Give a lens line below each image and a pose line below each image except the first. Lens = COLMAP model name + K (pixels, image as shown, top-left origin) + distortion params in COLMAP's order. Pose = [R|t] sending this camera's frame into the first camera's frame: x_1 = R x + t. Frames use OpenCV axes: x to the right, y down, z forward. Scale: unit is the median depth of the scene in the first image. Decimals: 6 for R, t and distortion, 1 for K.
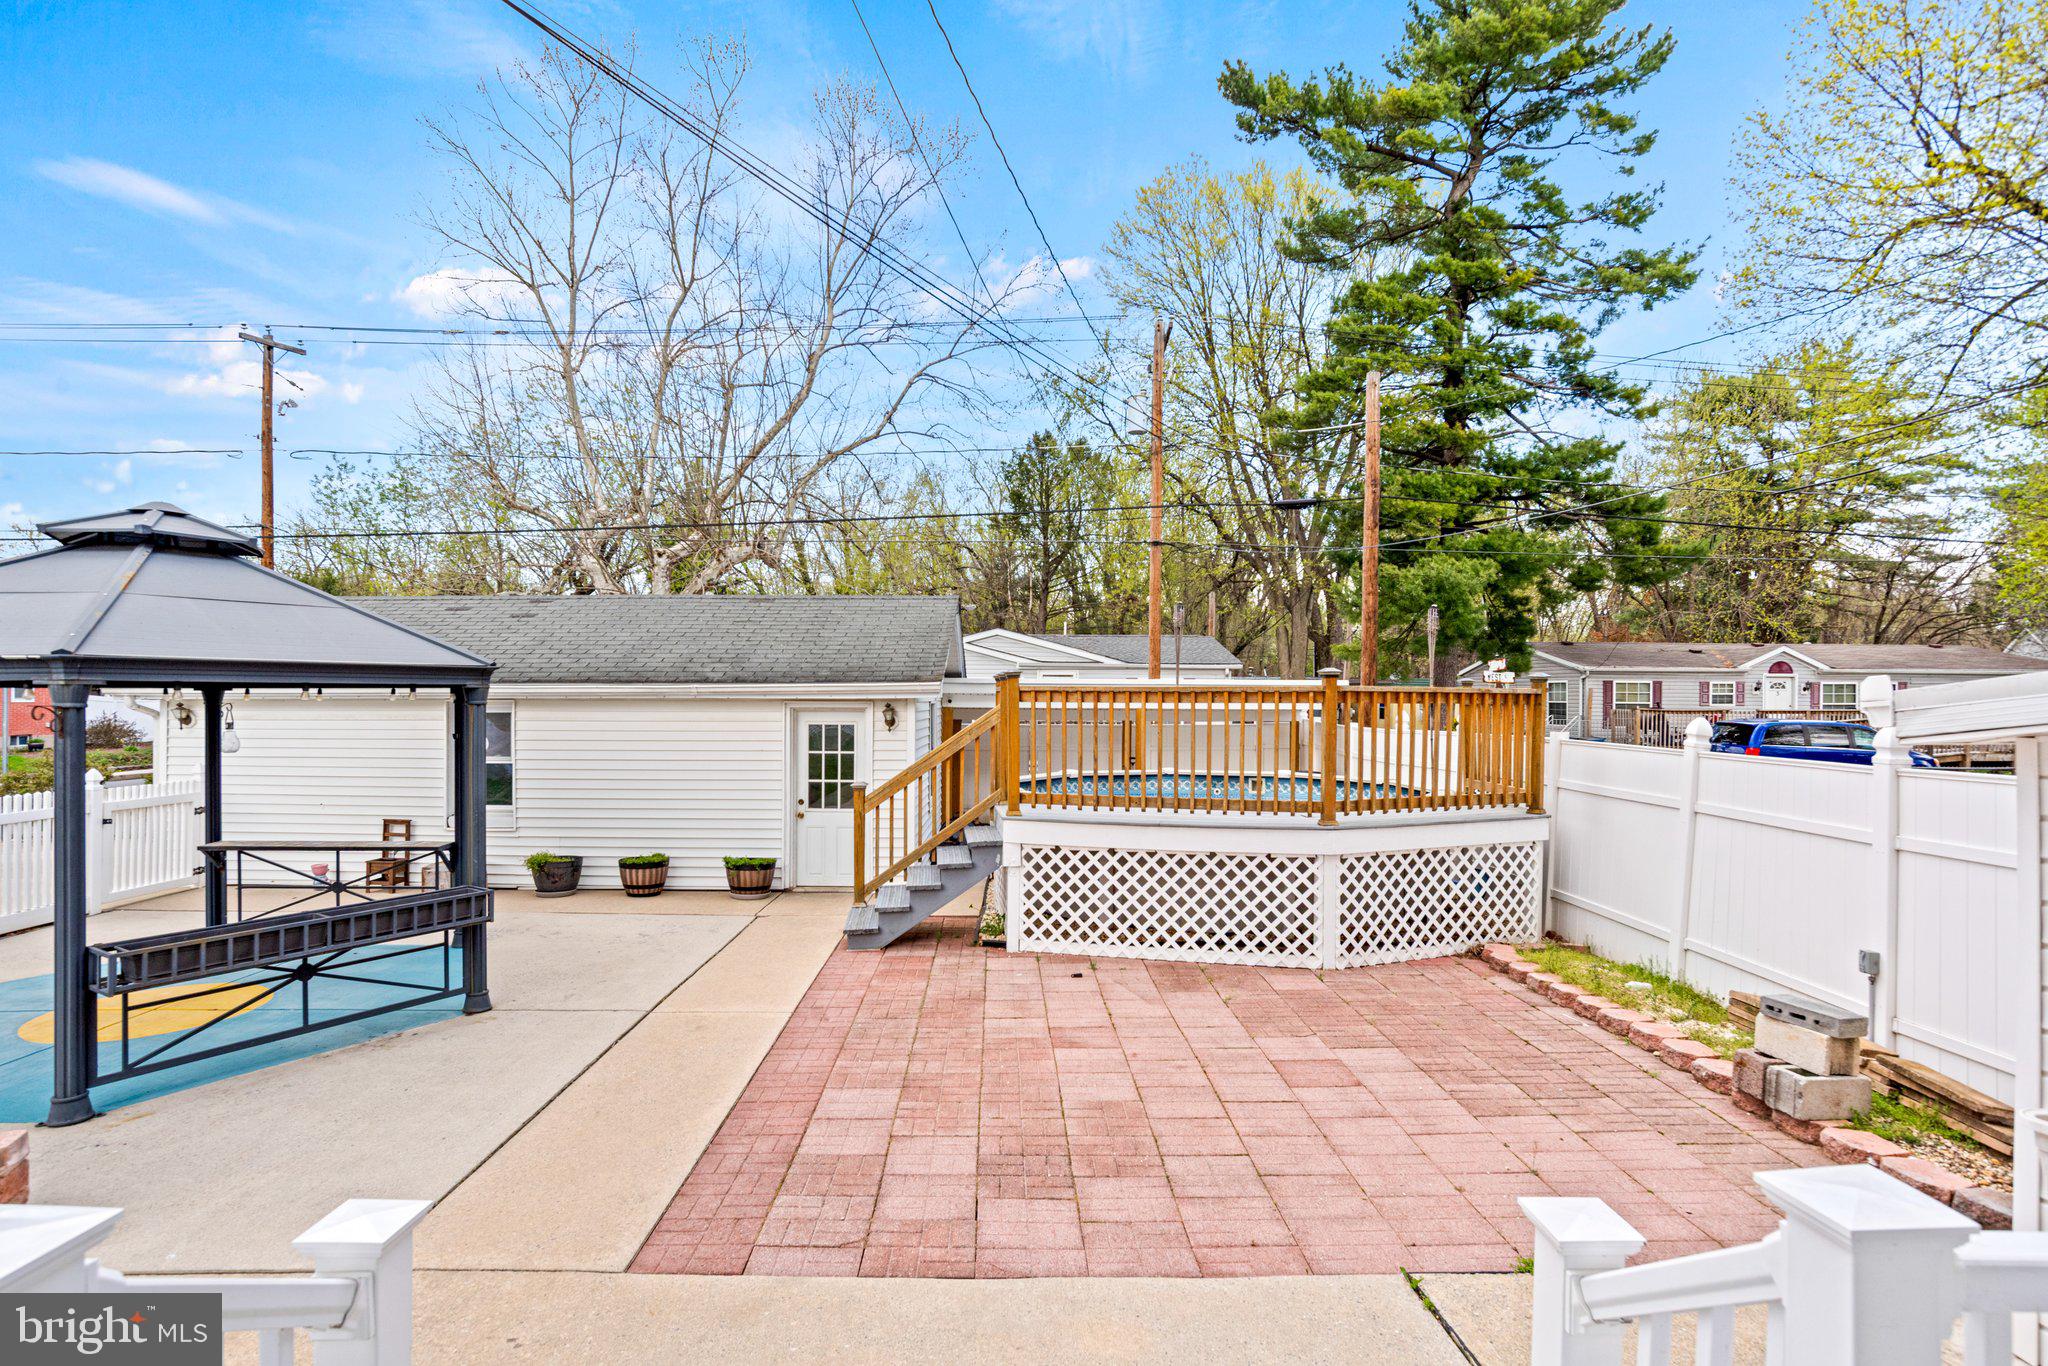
lens RADIAL K [[1041.1, 0, 1035.0], [0, 1041.1, 696.3], [0, 0, 1]] dist [-0.030325, 0.001642]
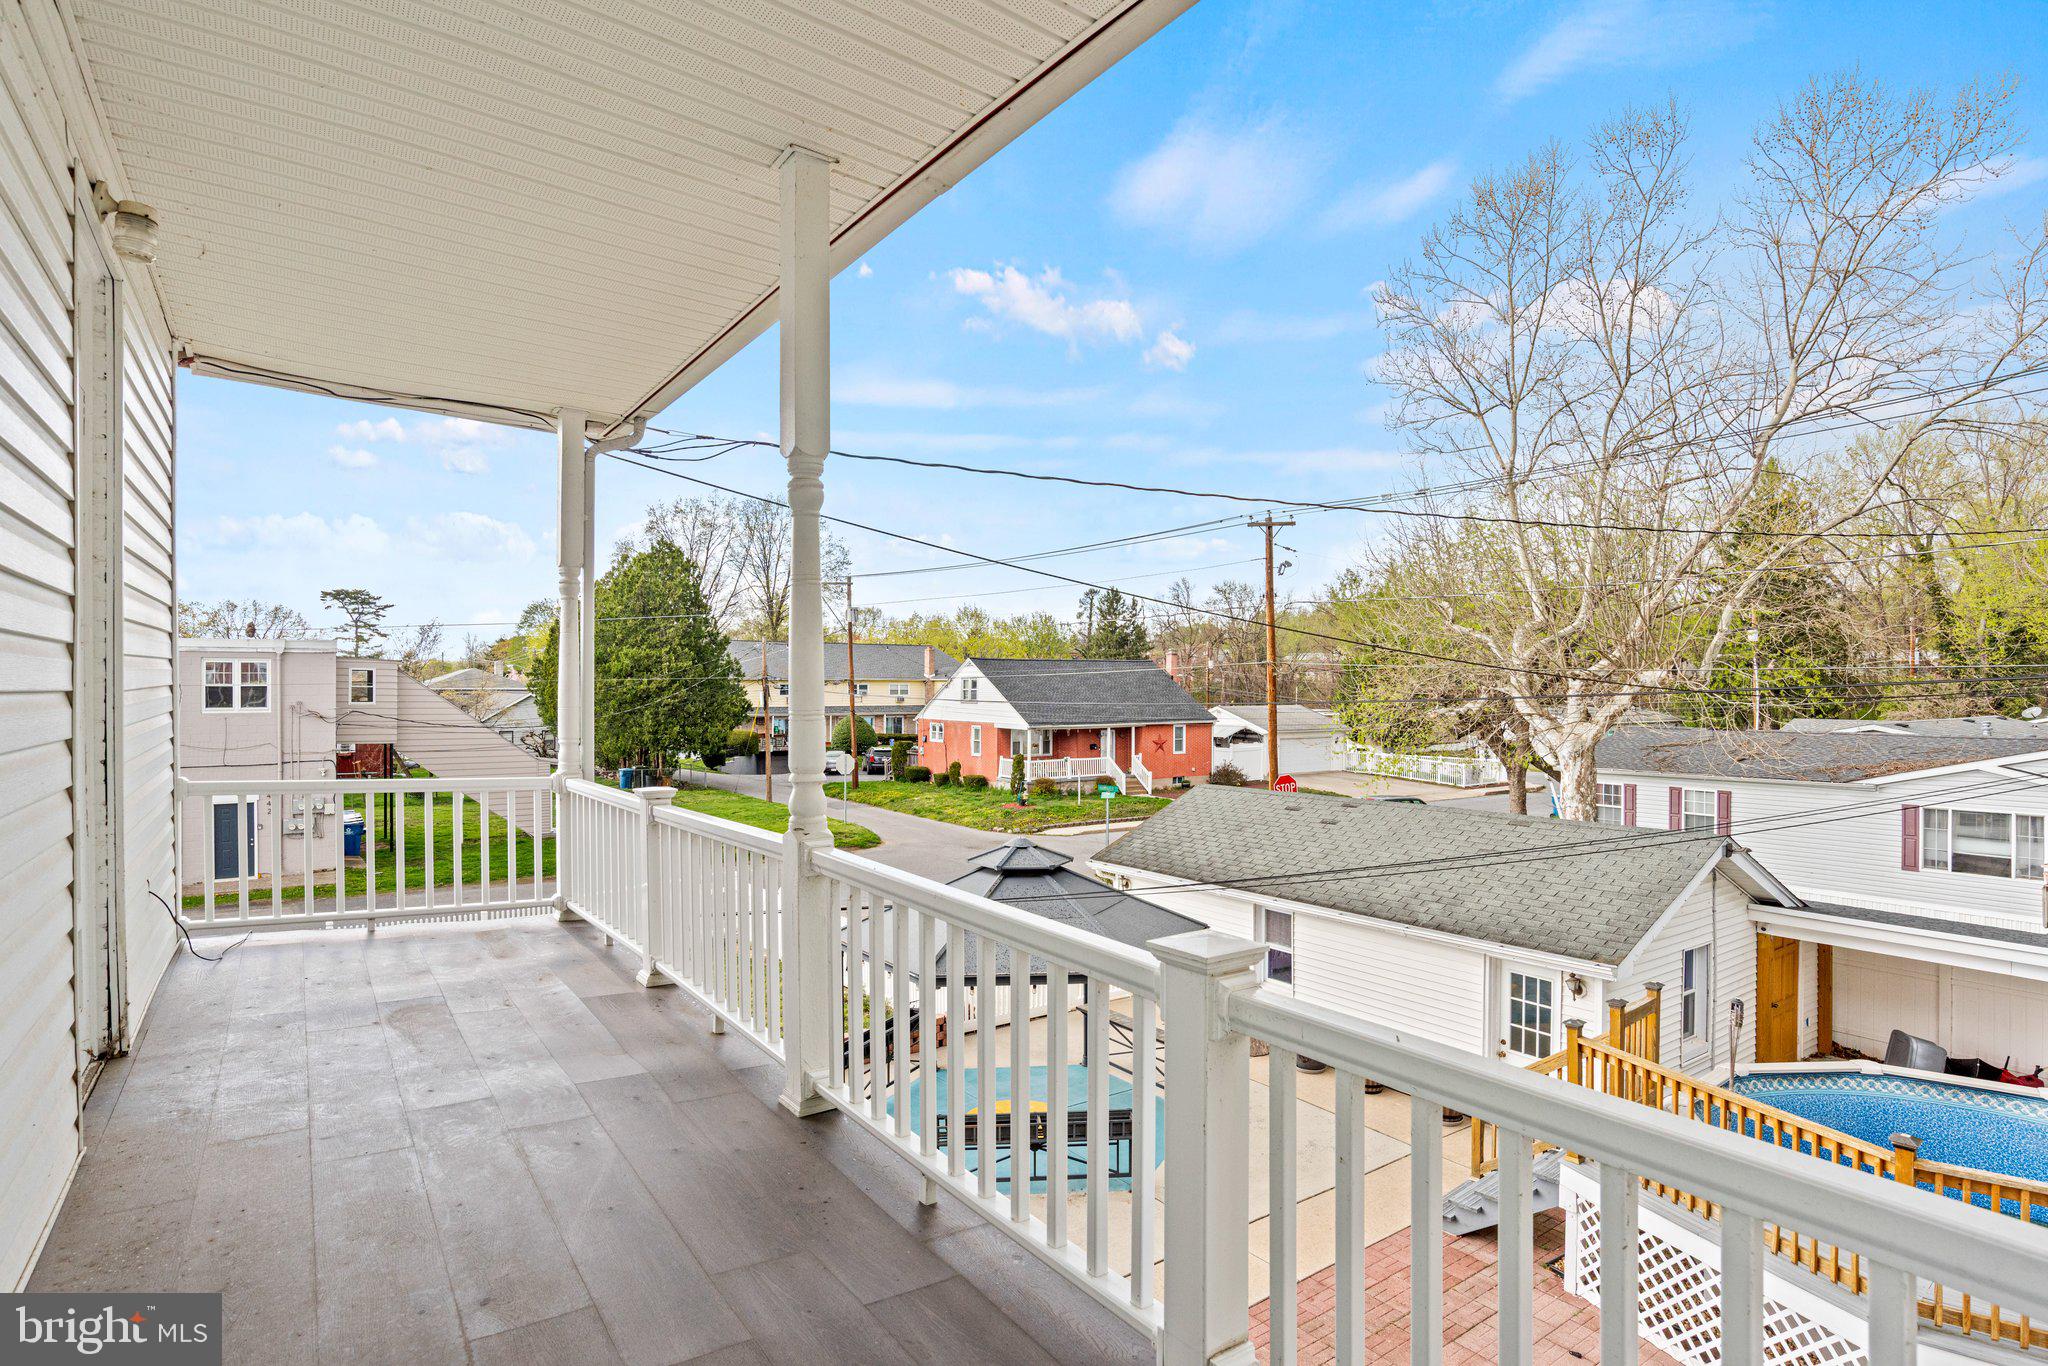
lens RADIAL K [[1041.1, 0, 1035.0], [0, 1041.1, 696.3], [0, 0, 1]] dist [-0.030325, 0.001642]
pose [[0.564146, 0.000633, -0.825675, 0.388881], [-0.000824, 1.000000, 0.000203, -0.259787], [0.825674, 0.000566, 0.564147, -0.011701]]
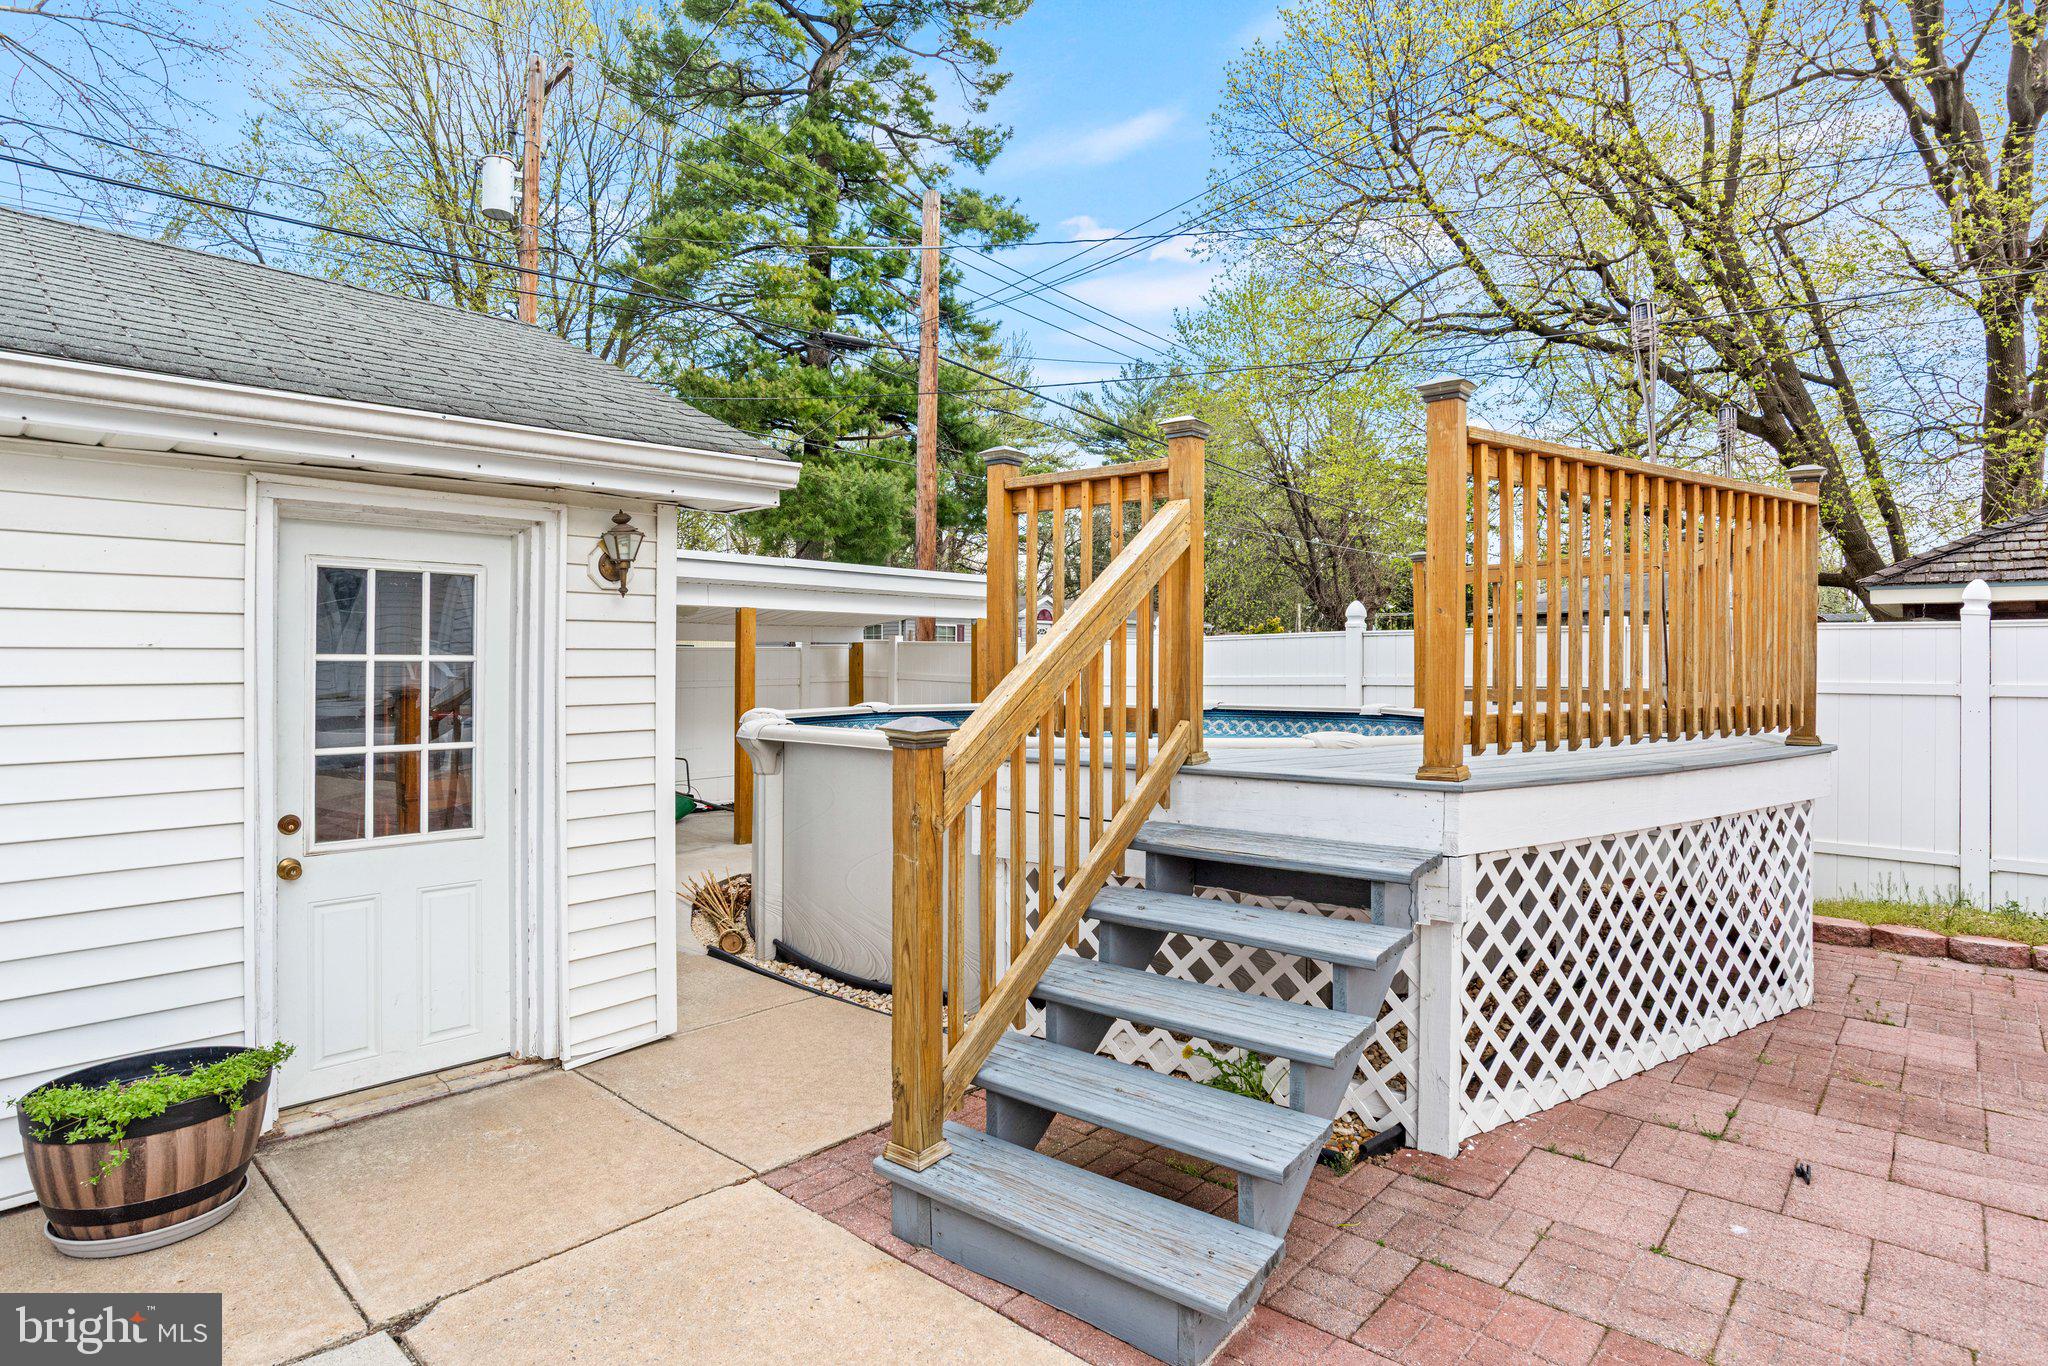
lens RADIAL K [[1017.8, 0, 982.1], [0, 1017.8, 690.3], [0, 0, 1]] dist [-0.050875, 0.015705]
pose [[0.705864, -0.026585, 0.707849, -0.287286], [0.003602, 0.999417, 0.033944, 0.054108], [-0.708339, -0.021410, 0.705548, 0.659365]]
